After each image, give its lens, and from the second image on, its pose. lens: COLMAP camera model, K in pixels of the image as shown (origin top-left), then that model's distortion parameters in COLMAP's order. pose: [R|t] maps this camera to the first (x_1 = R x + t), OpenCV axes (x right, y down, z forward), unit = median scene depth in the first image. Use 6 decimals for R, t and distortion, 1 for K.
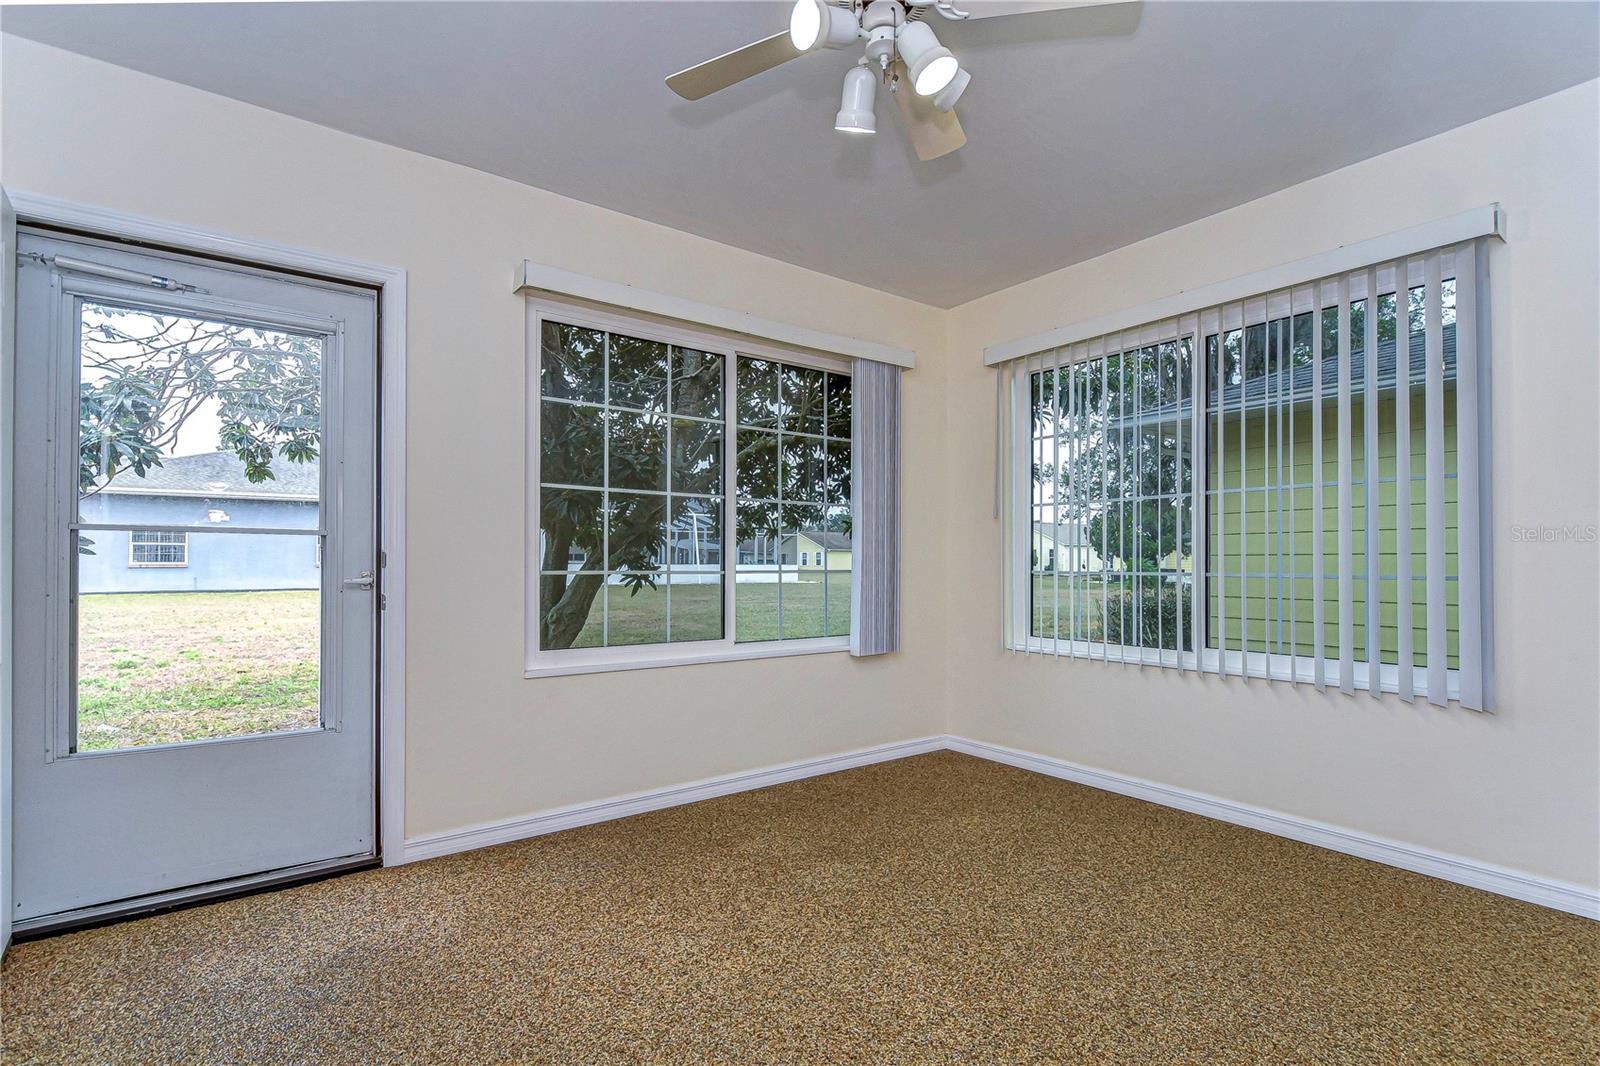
lens RADIAL K [[741.0, 0, 865.2], [0, 741.0, 568.9], [0, 0, 1]] dist [0.003508, -0.007152]
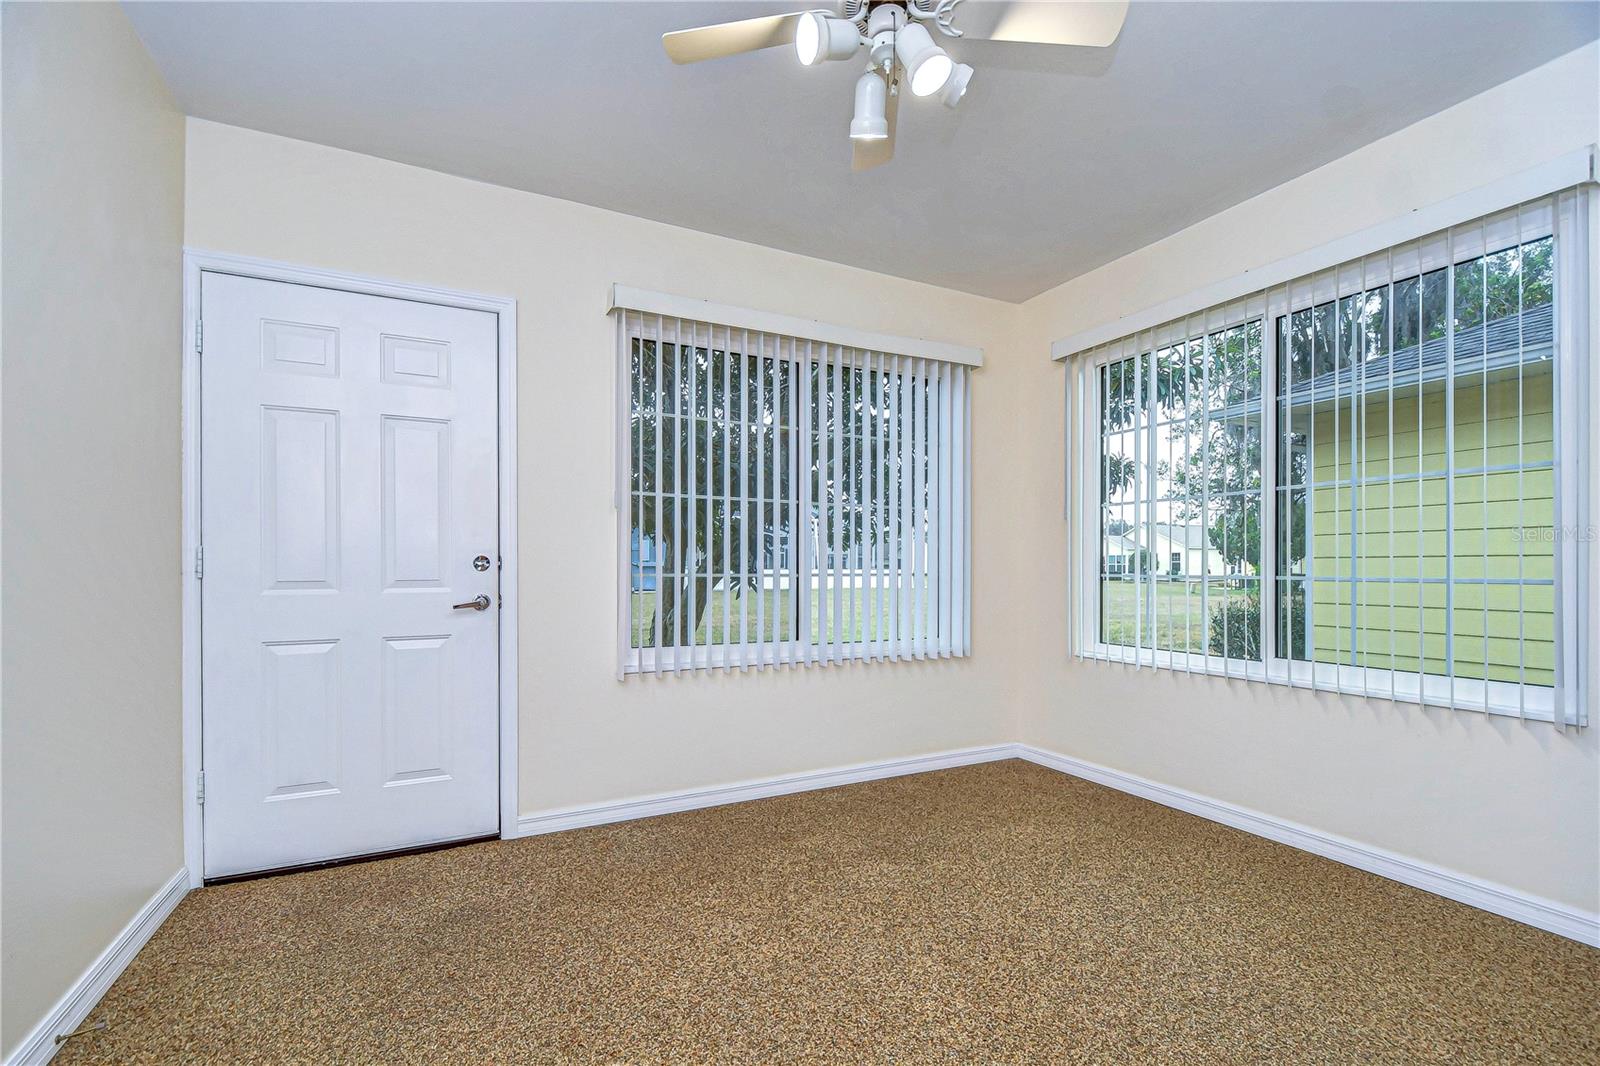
lens RADIAL K [[764.9, 0, 881.7], [0, 764.9, 583.6], [0, 0, 1]] dist [0.000091, -0.007123]
pose [[0.982272, 0.004155, -0.187414, 0.154783], [-0.002226, 0.999942, 0.010501, 0.005695], [0.187446, -0.009898, 0.982225, -0.020650]]
